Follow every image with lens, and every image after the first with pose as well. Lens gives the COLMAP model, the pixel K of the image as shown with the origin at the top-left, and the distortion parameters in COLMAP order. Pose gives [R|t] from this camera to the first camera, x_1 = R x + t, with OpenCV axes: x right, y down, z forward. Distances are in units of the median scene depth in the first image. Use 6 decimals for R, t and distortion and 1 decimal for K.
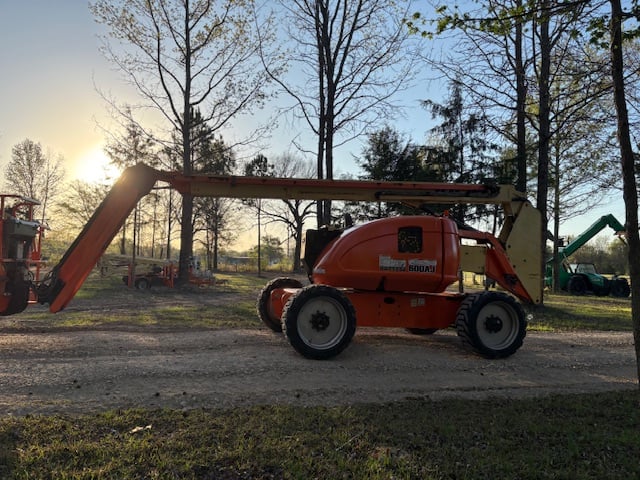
lens RADIAL K [[481.7, 0, 320.6], [0, 481.7, 243.9], [0, 0, 1]] dist [0.046864, -0.046279]
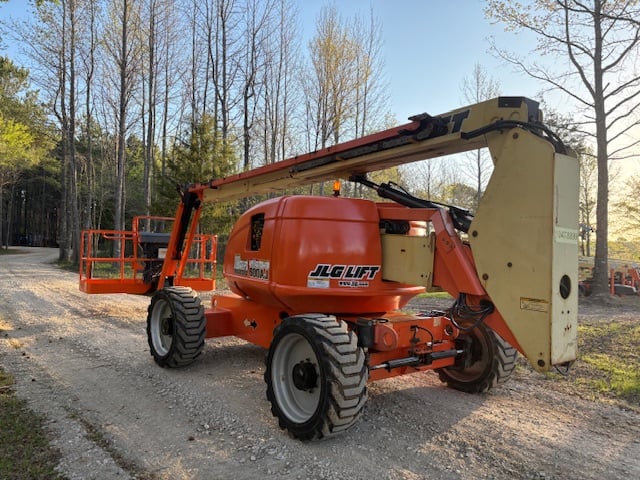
lens RADIAL K [[481.7, 0, 320.6], [0, 481.7, 243.9], [0, 0, 1]] dist [0.046864, -0.046279]
pose [[0.434384, -0.028355, -0.900281, 0.376879], [0.023934, 0.999515, -0.019932, 0.010595], [0.900410, -0.012889, 0.434852, 0.333004]]
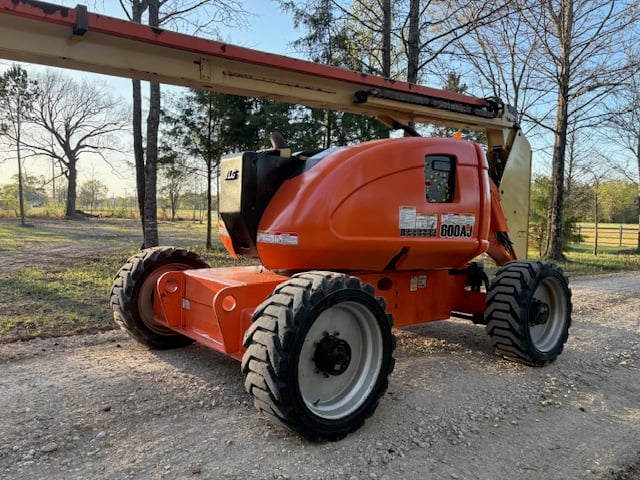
lens RADIAL K [[485.4, 0, 320.7], [0, 485.4, 231.4], [0, 0, 1]] dist [0.047609, -0.058777]
pose [[0.905066, -0.026103, 0.424470, -0.079235], [-0.013462, 0.995856, 0.089944, 0.001000], [-0.425058, -0.087119, 0.900964, 0.233519]]
